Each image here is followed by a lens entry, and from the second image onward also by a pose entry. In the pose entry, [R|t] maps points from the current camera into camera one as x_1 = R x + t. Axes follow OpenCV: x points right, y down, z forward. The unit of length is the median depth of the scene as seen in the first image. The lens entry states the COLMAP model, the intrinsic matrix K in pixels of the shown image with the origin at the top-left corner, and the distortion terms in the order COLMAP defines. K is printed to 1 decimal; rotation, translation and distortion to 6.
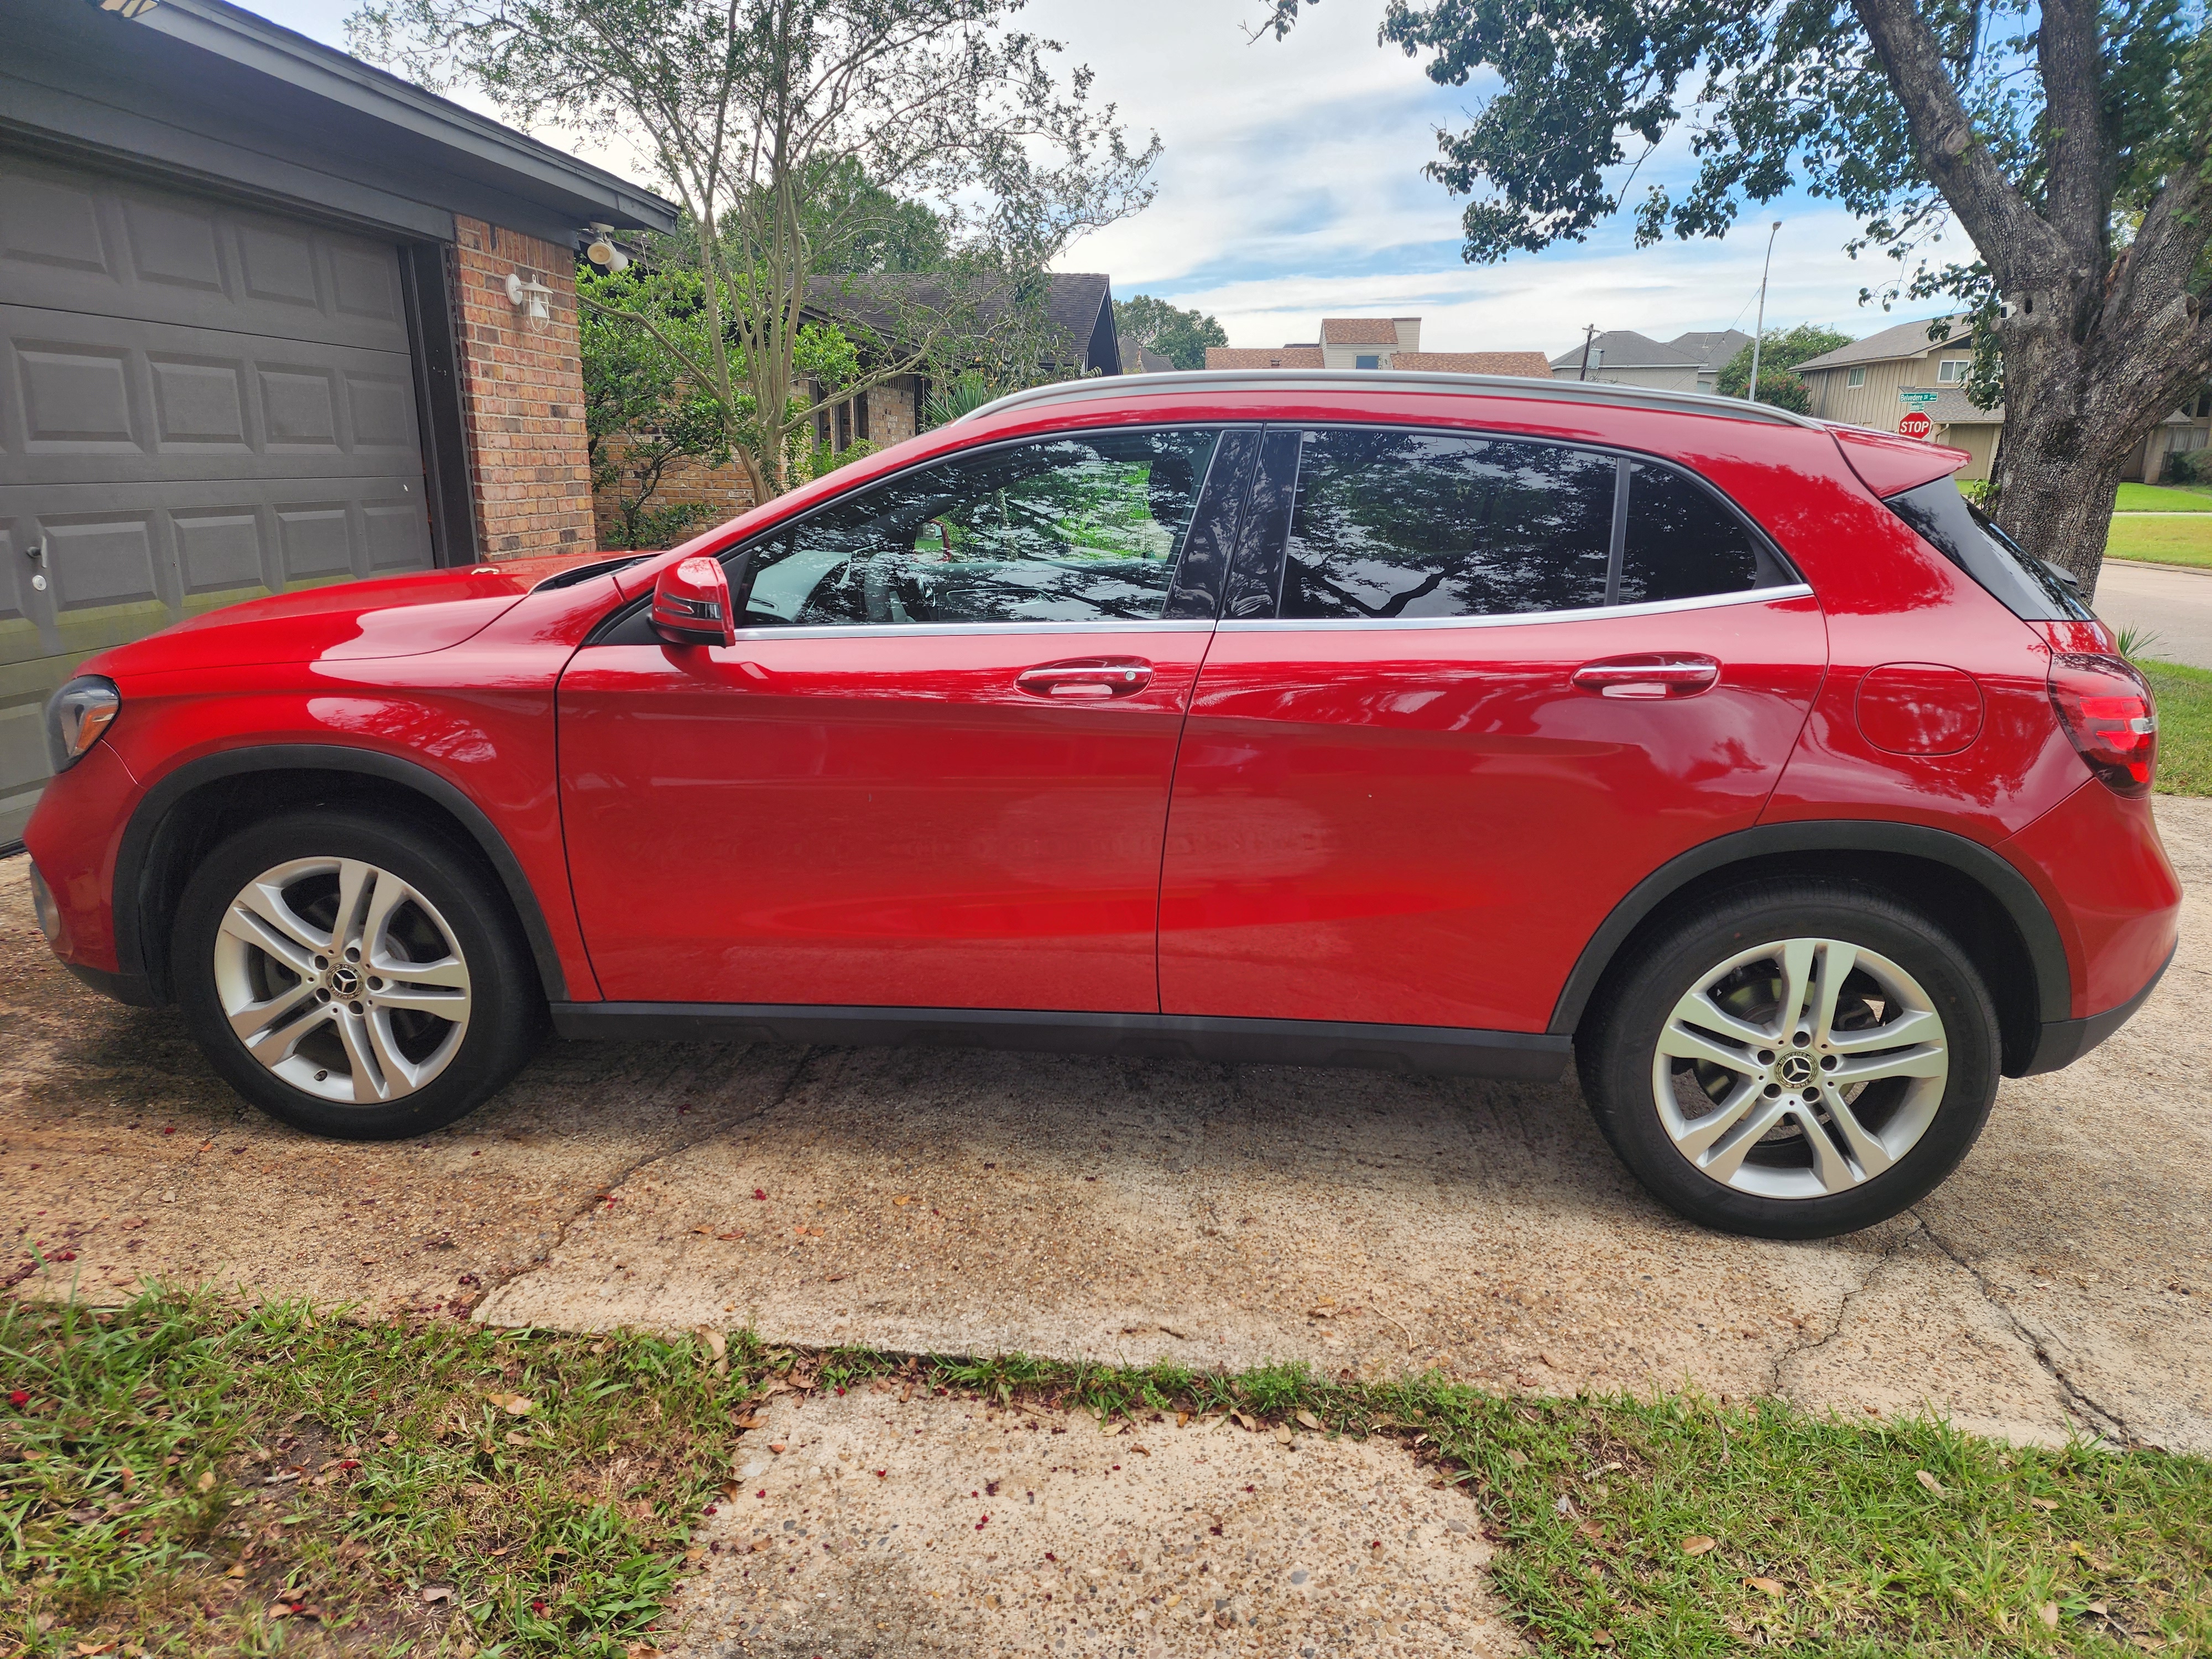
lens RADIAL K [[1549.1, 0, 1126.1], [0, 1549.1, 810.3], [0, 0, 1]] dist [0.060211, -0.060324]
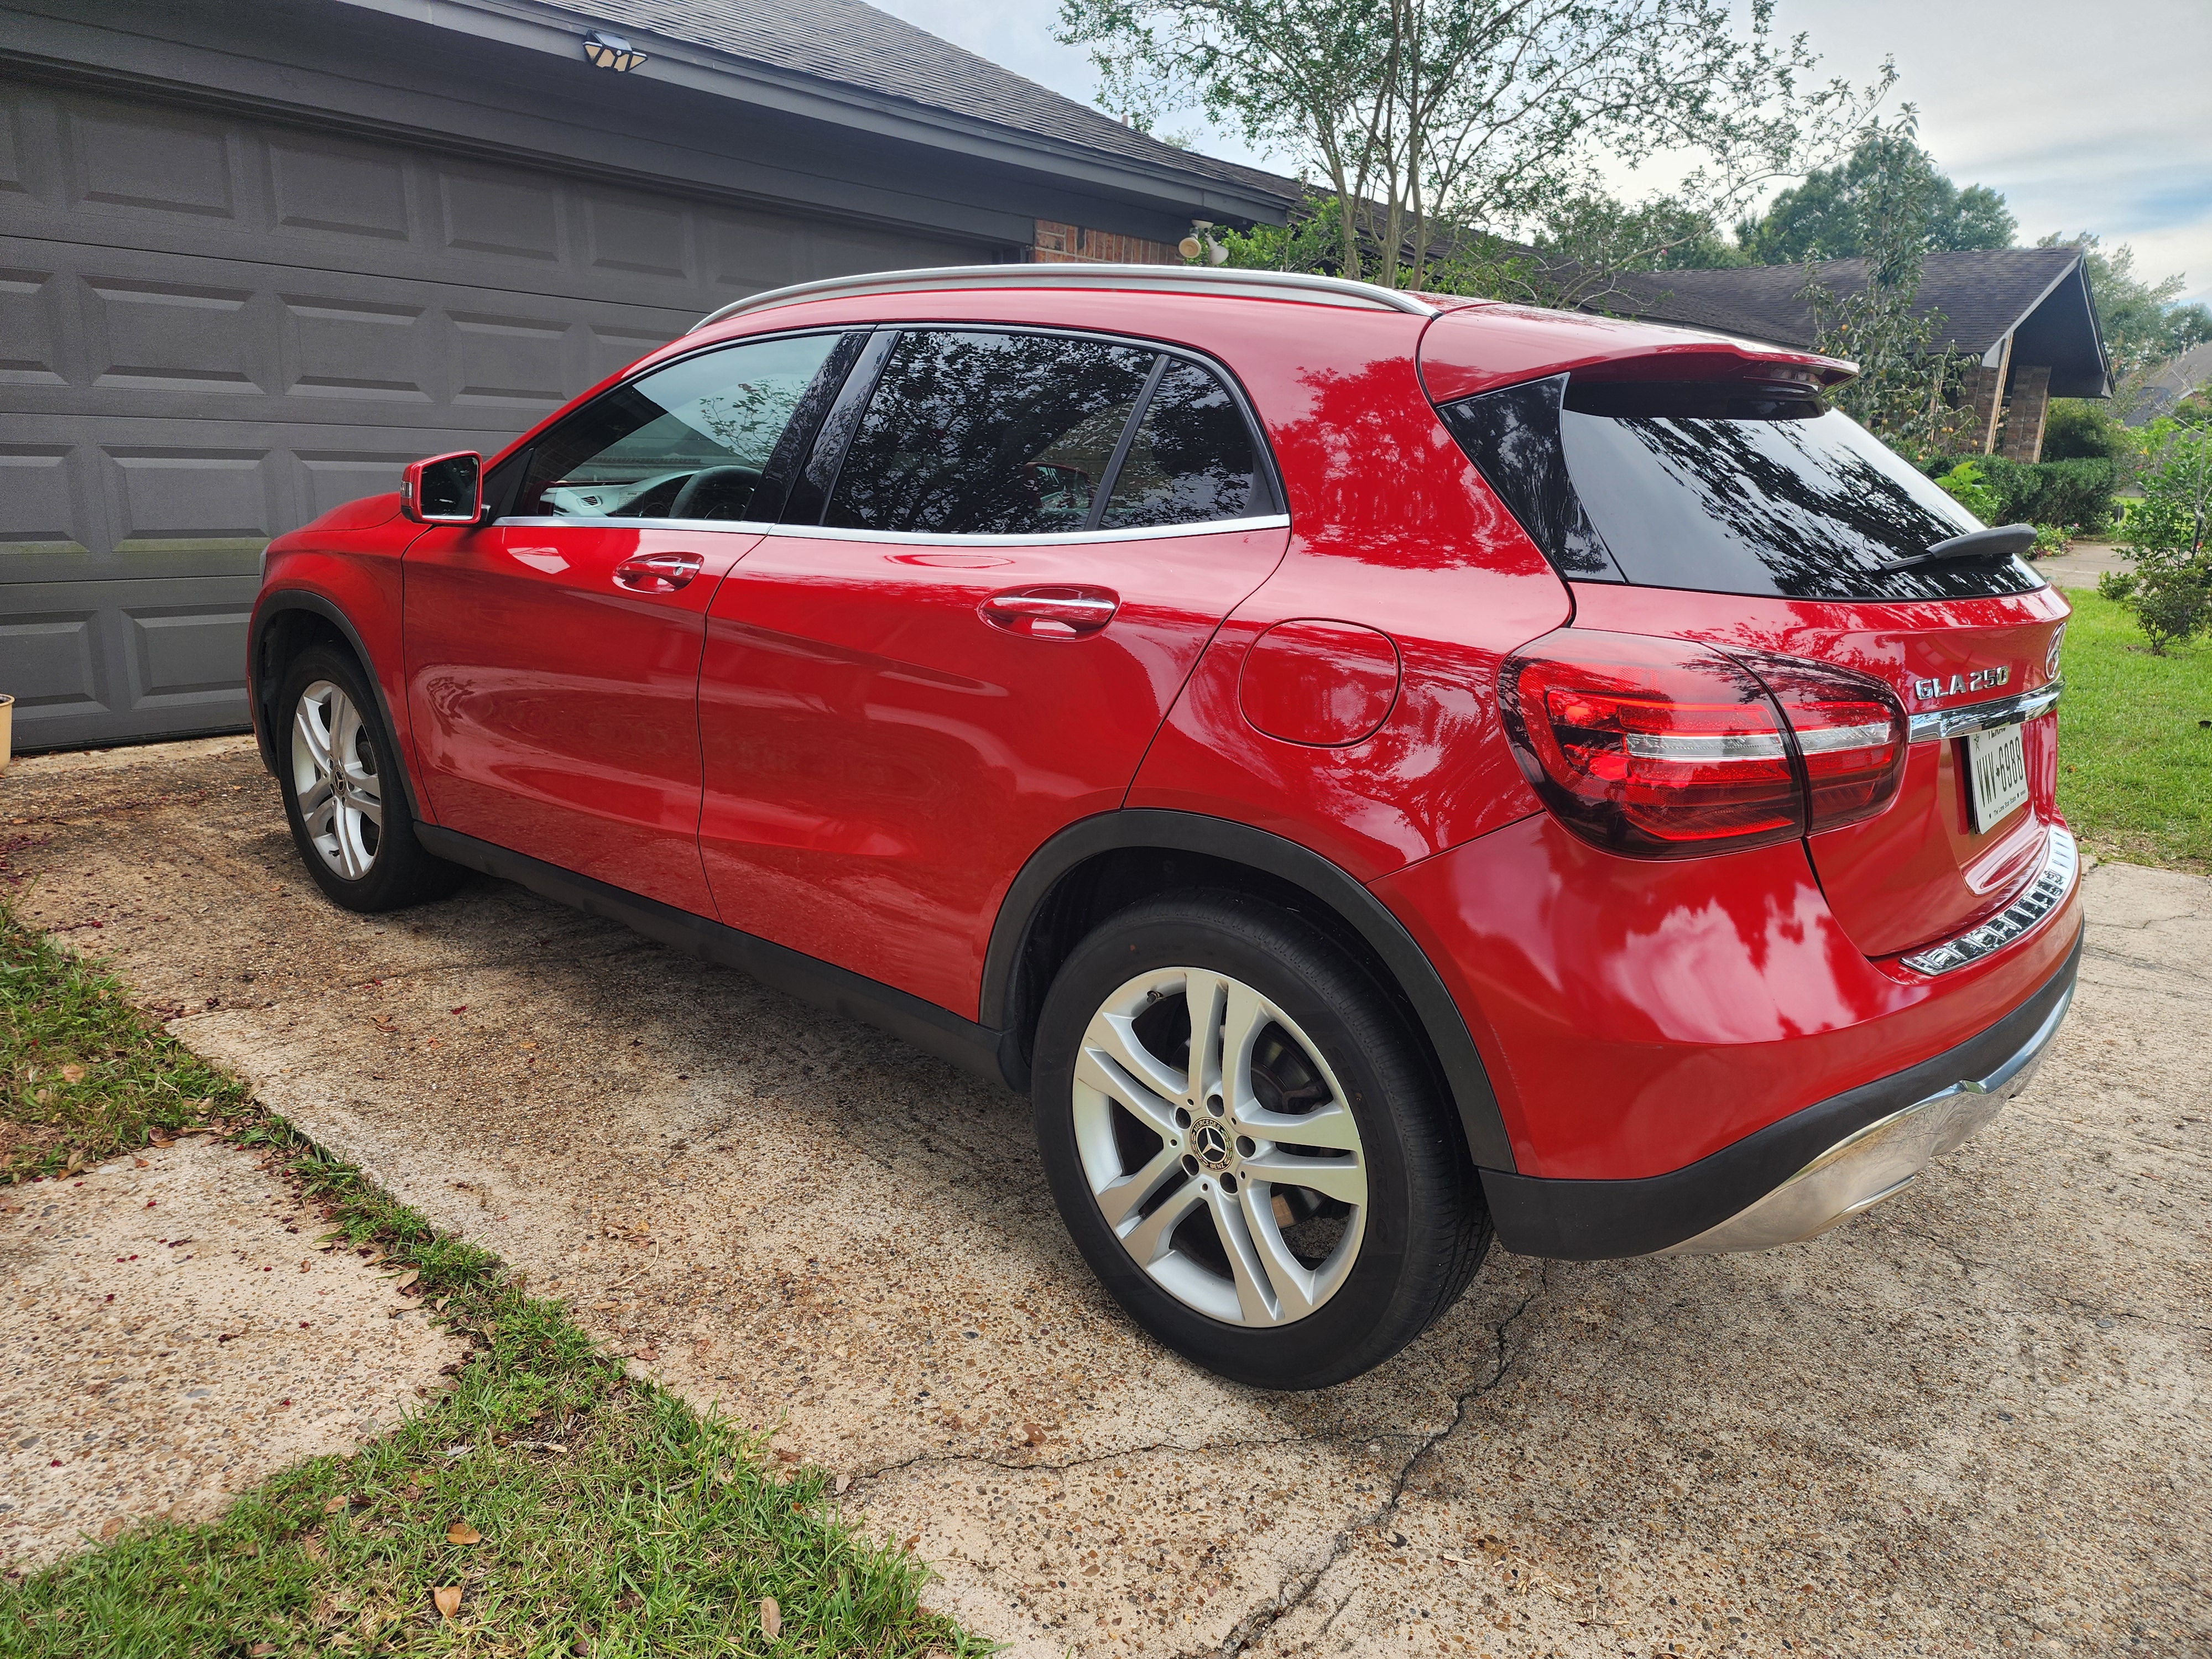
lens RADIAL K [[1549.1, 0, 1098.1], [0, 1549.1, 825.3], [0, 0, 1]] dist [0.060211, -0.060324]
pose [[0.806916, 0.161265, -0.568226, 0.776936], [-0.169036, 0.984820, 0.039454, -0.007036], [0.565962, 0.064215, 0.821926, 0.335714]]
